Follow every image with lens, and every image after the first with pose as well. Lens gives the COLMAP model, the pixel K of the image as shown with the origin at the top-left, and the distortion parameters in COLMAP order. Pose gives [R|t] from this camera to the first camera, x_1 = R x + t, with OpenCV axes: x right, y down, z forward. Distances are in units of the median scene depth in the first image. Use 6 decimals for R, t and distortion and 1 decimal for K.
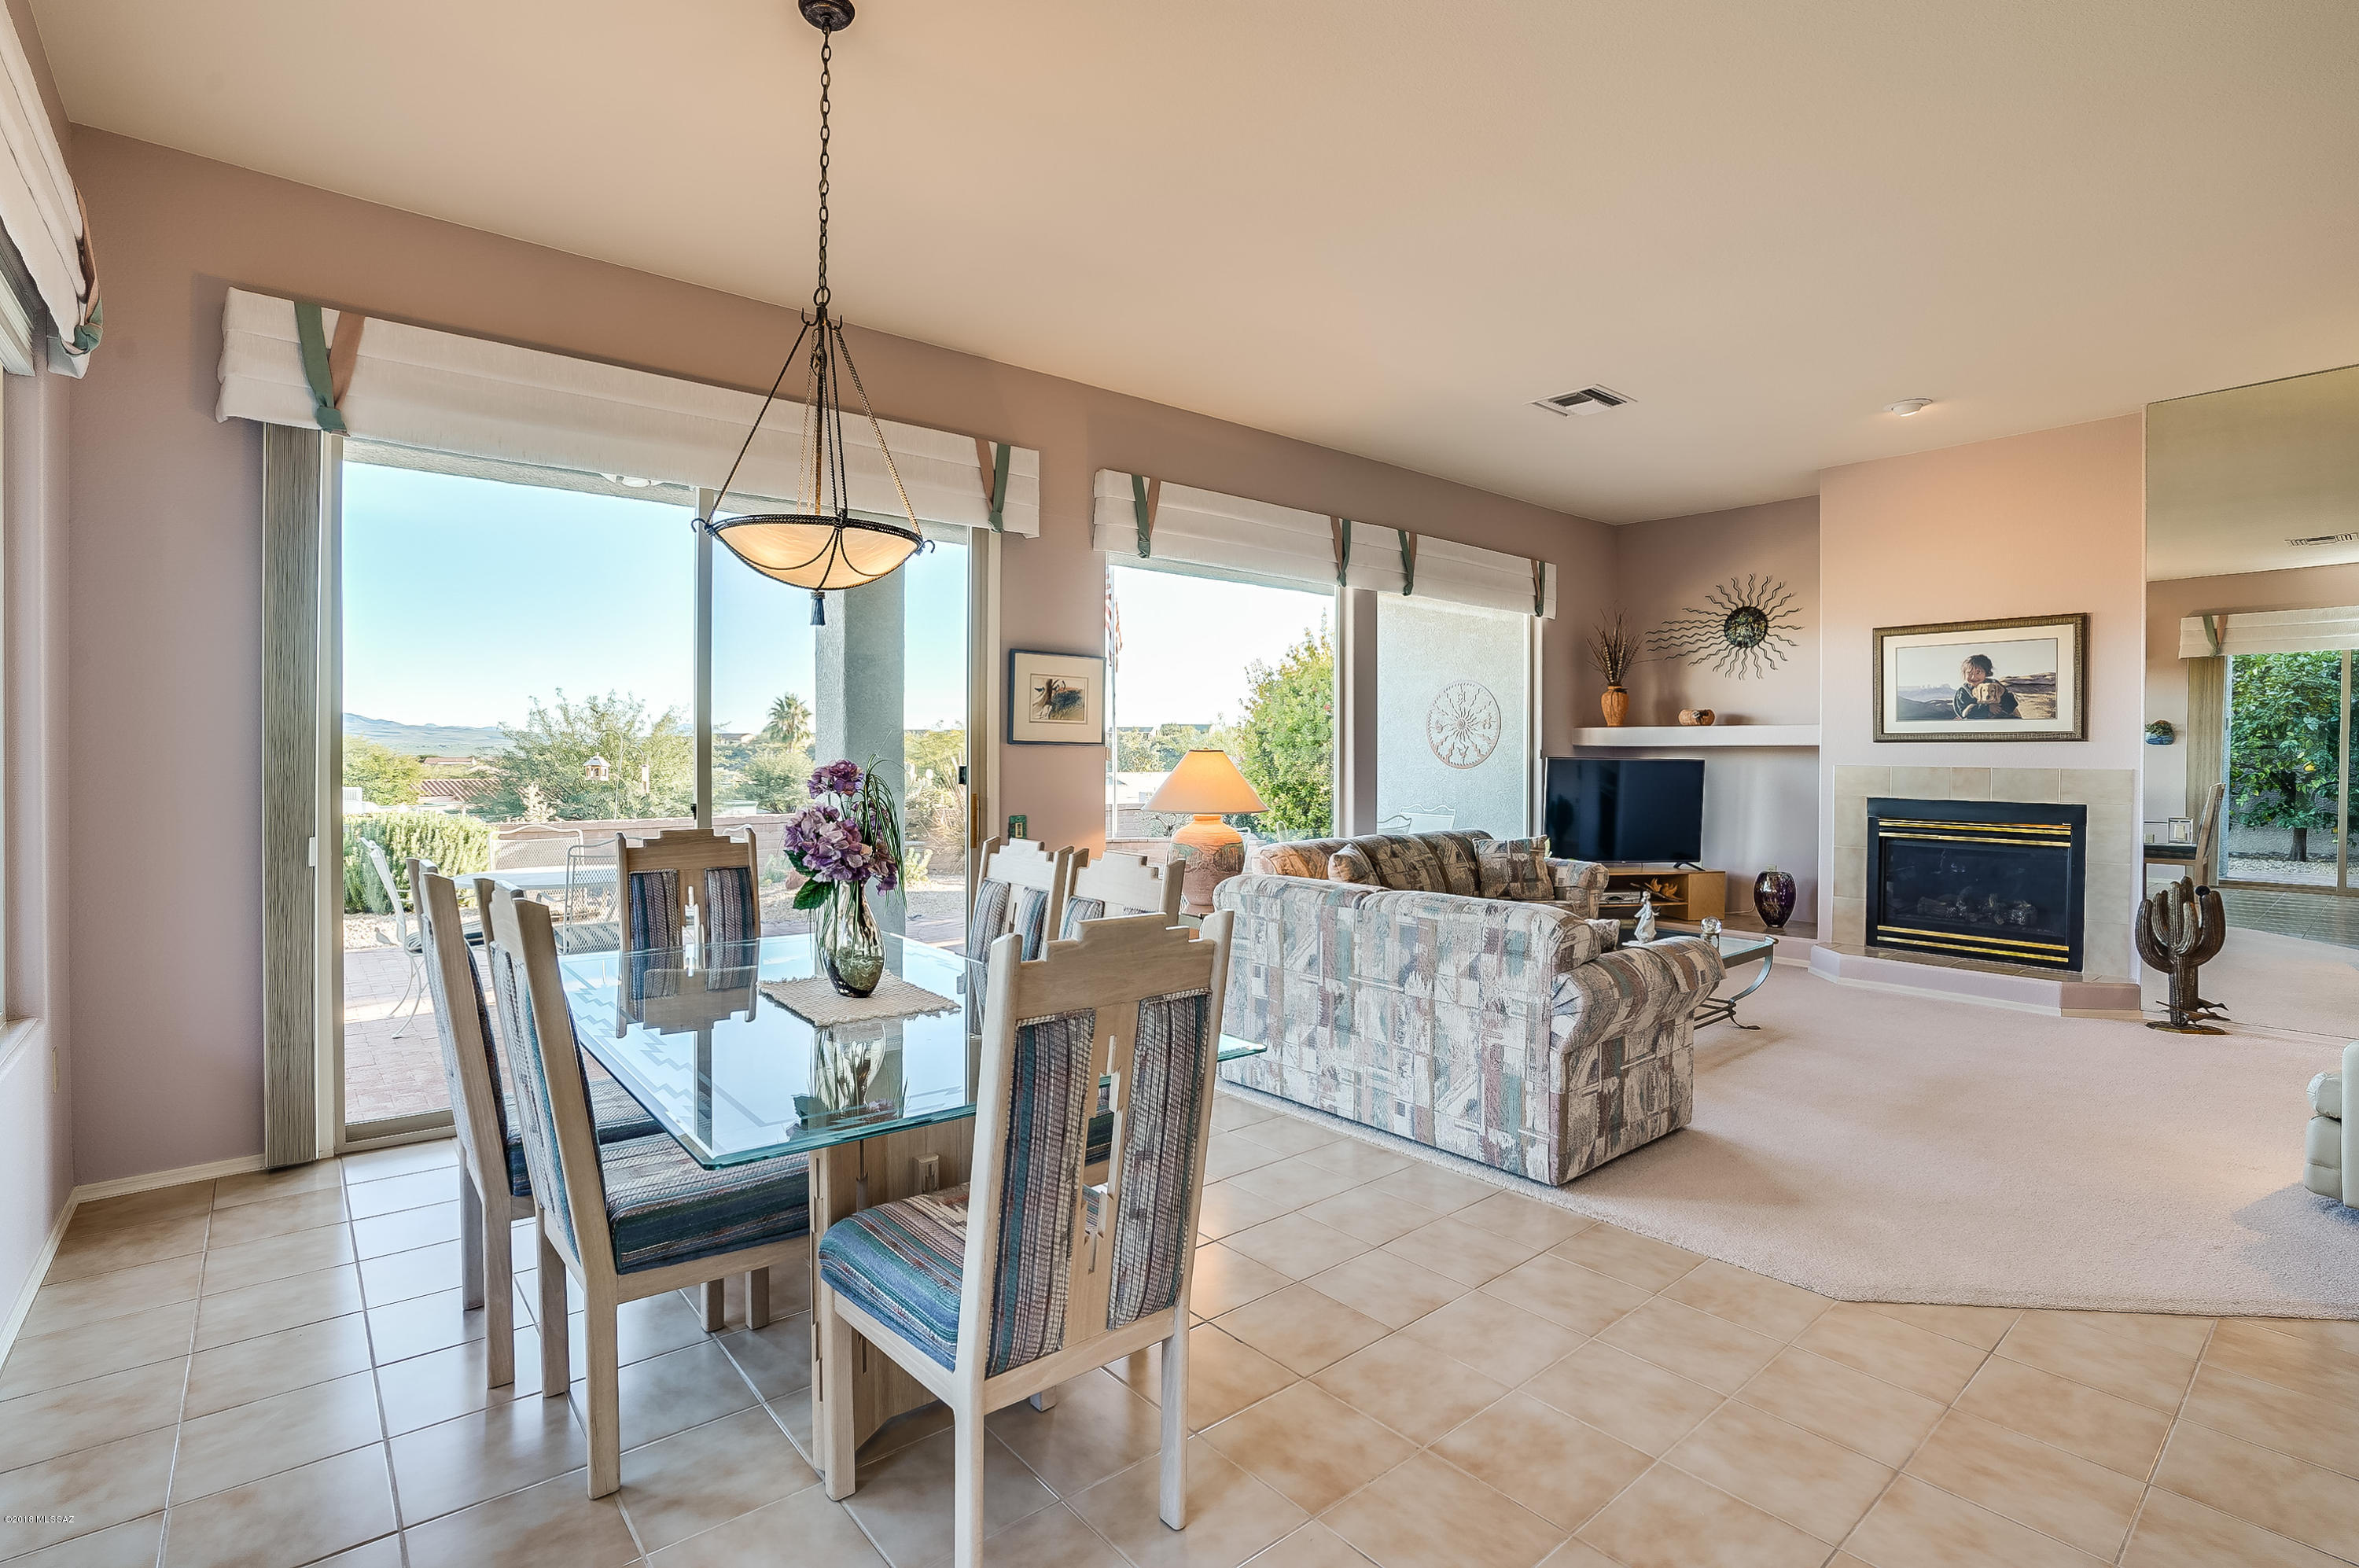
lens RADIAL K [[1095.9, 0, 1157.0], [0, 1095.9, 775.9], [0, 0, 1]] dist [-0.054260, 0.015852]
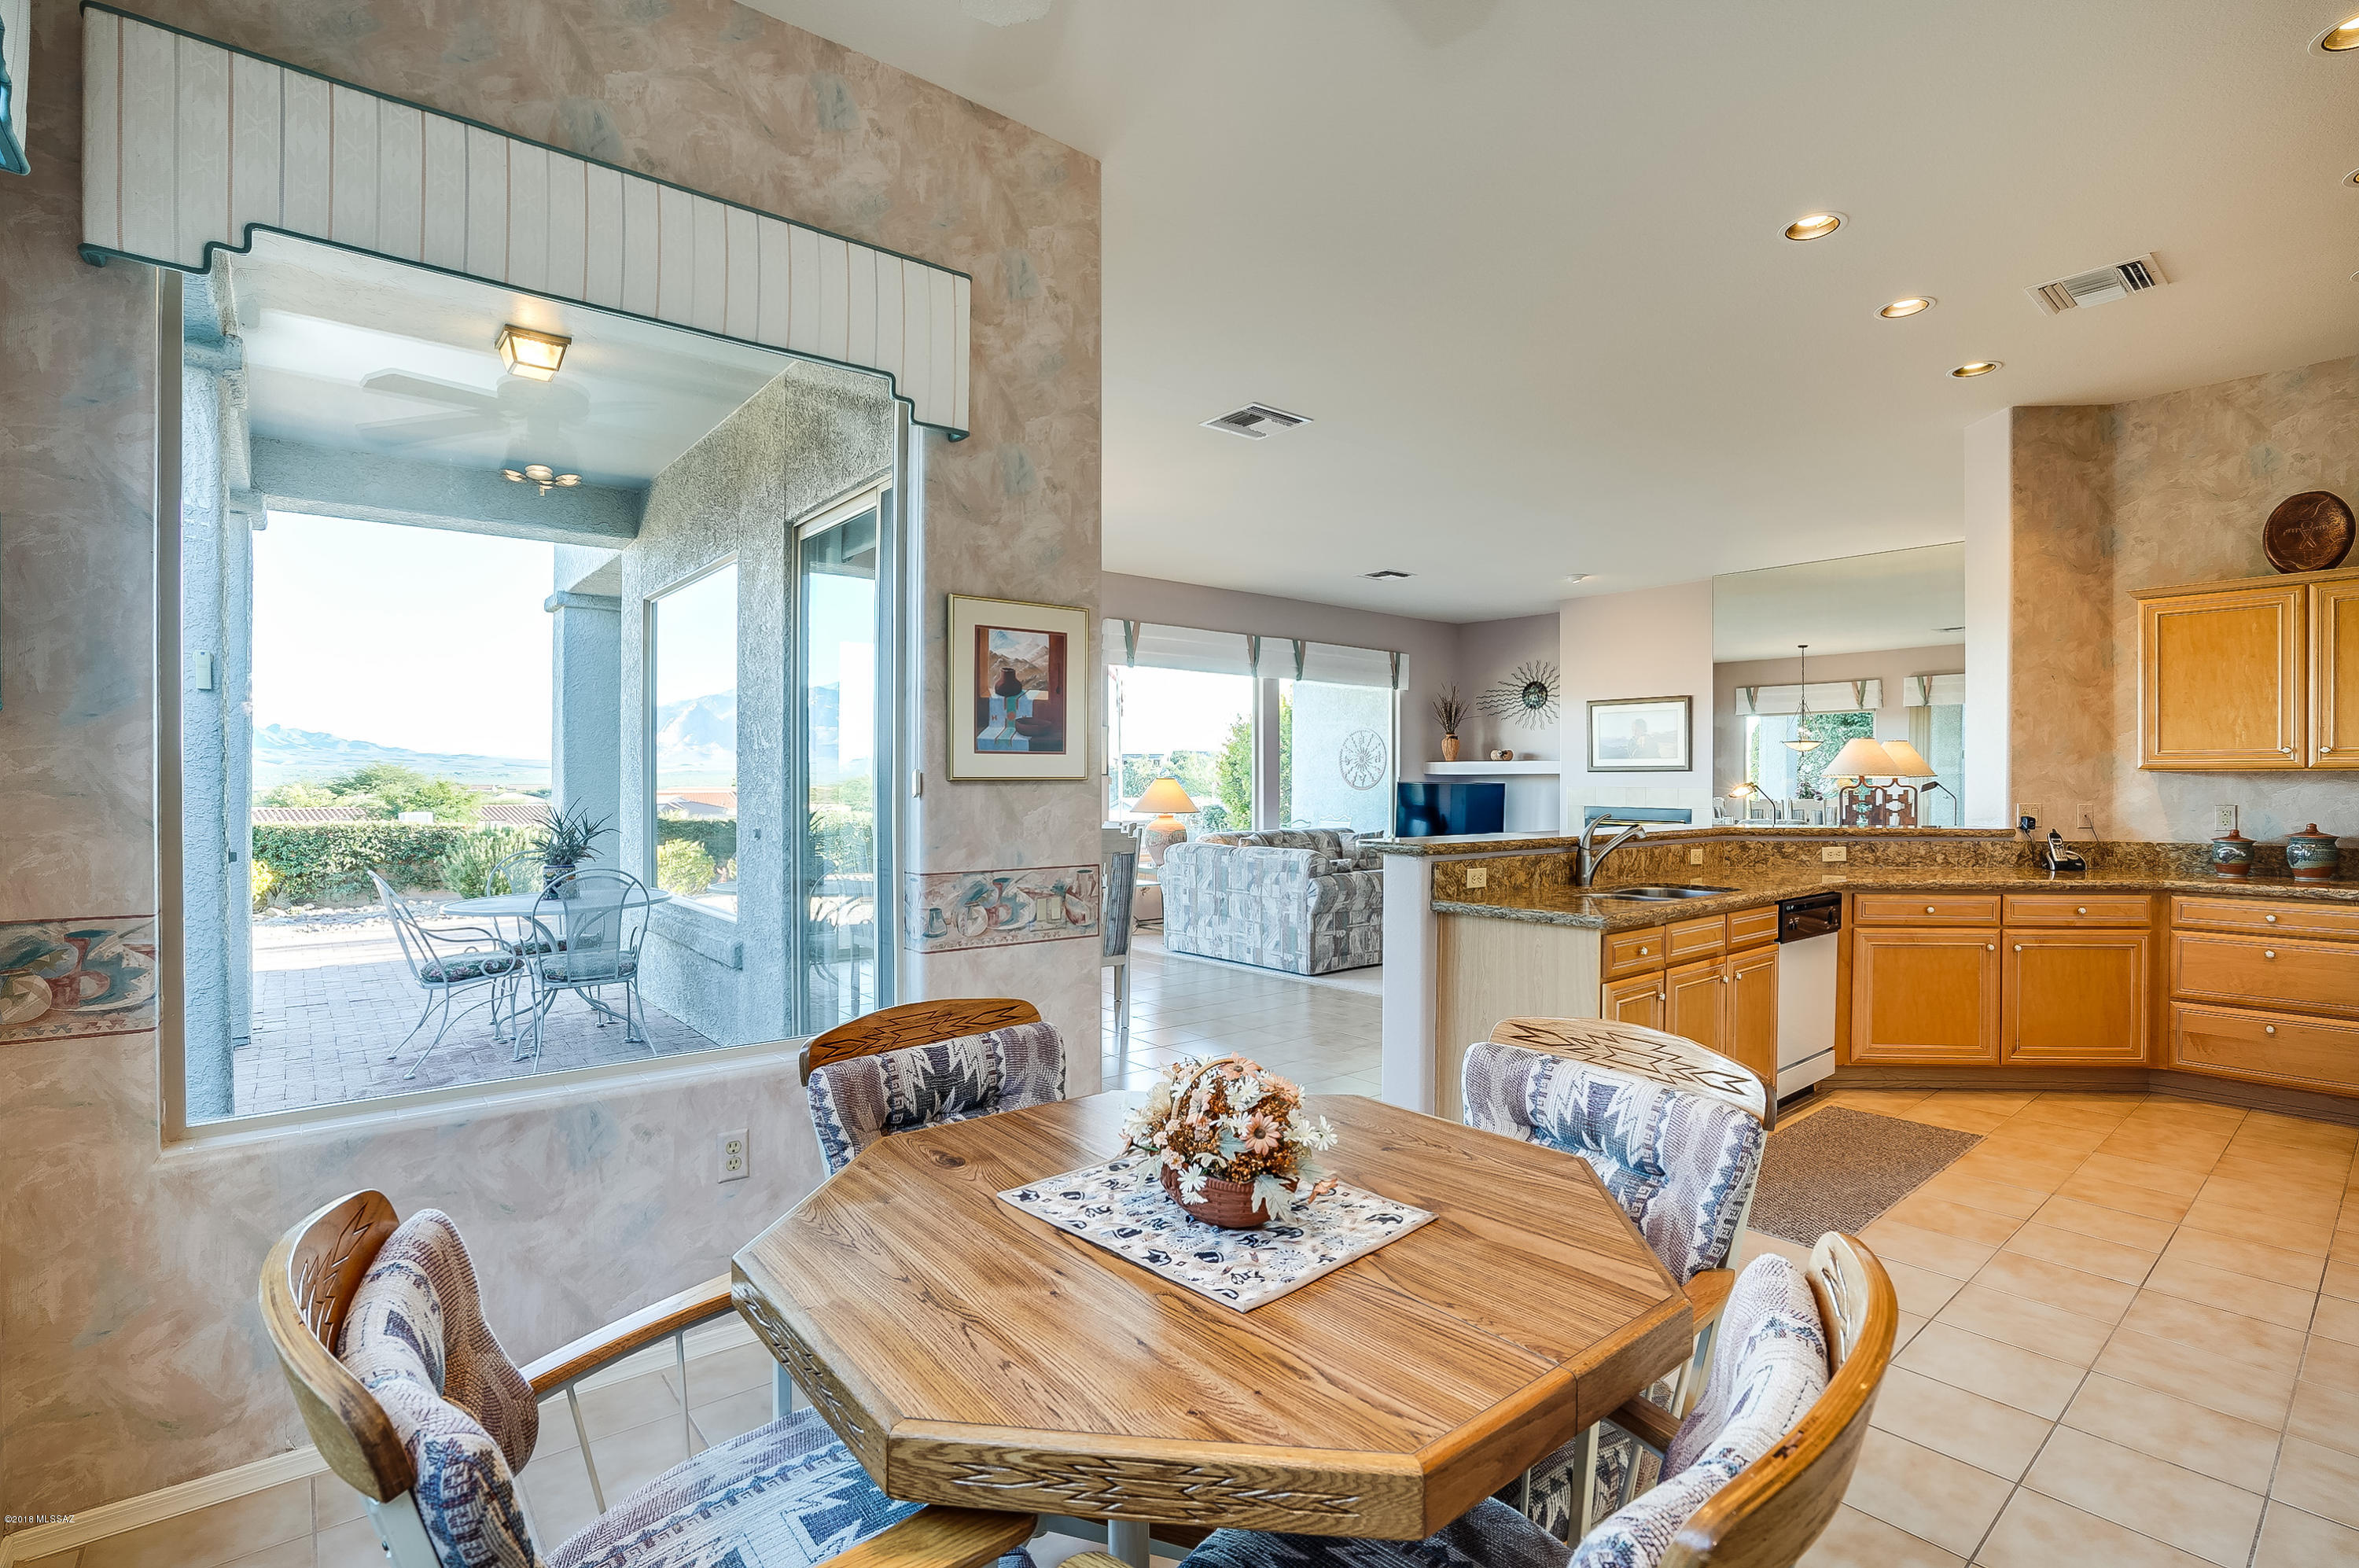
lens RADIAL K [[1095.9, 0, 1161.7], [0, 1095.9, 794.0], [0, 0, 1]] dist [-0.054260, 0.015852]
pose [[0.999973, -0.001475, -0.007263, 0.046352], [0.001422, 0.999973, -0.007176, 0.013897], [0.007274, 0.007166, 0.999948, -0.687483]]
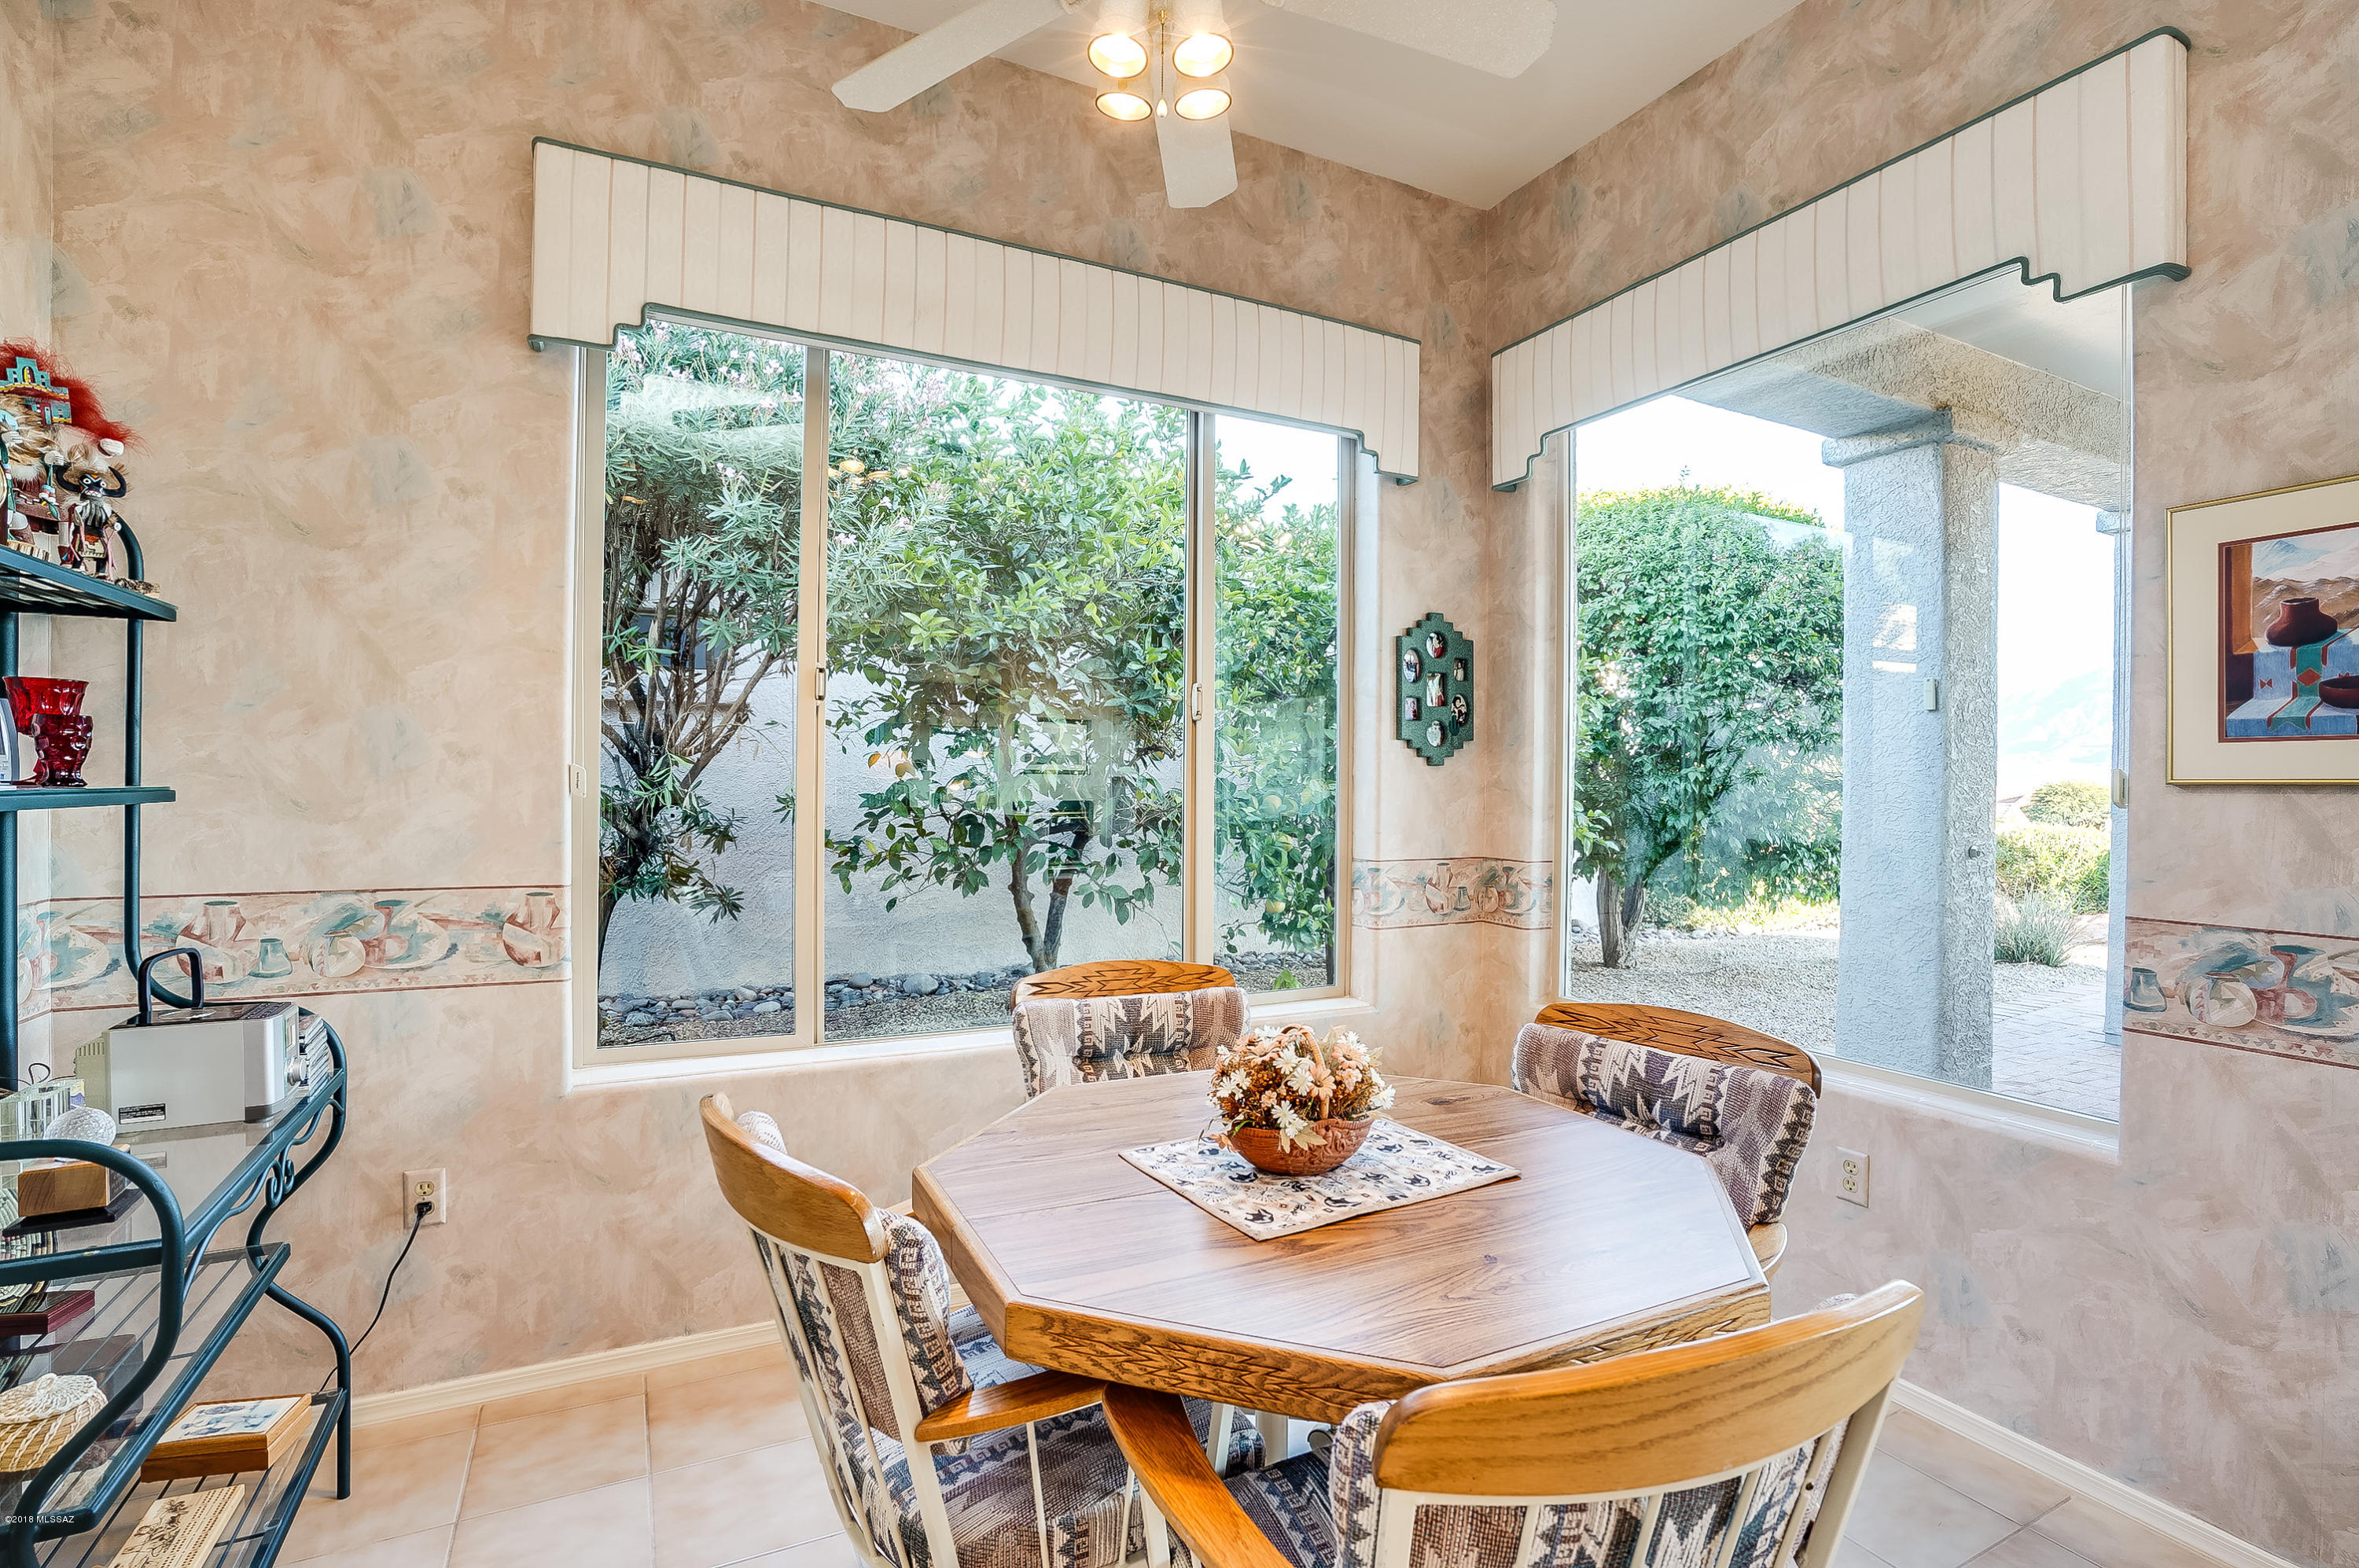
lens RADIAL K [[1095.9, 0, 1166.4], [0, 1095.9, 783.8], [0, 0, 1]] dist [-0.054260, 0.015852]
pose [[-0.213925, -0.005763, -0.976833, 0.320202], [-0.030731, 0.999527, 0.000833, 0.013029], [0.976367, 0.030198, -0.214001, -0.427238]]
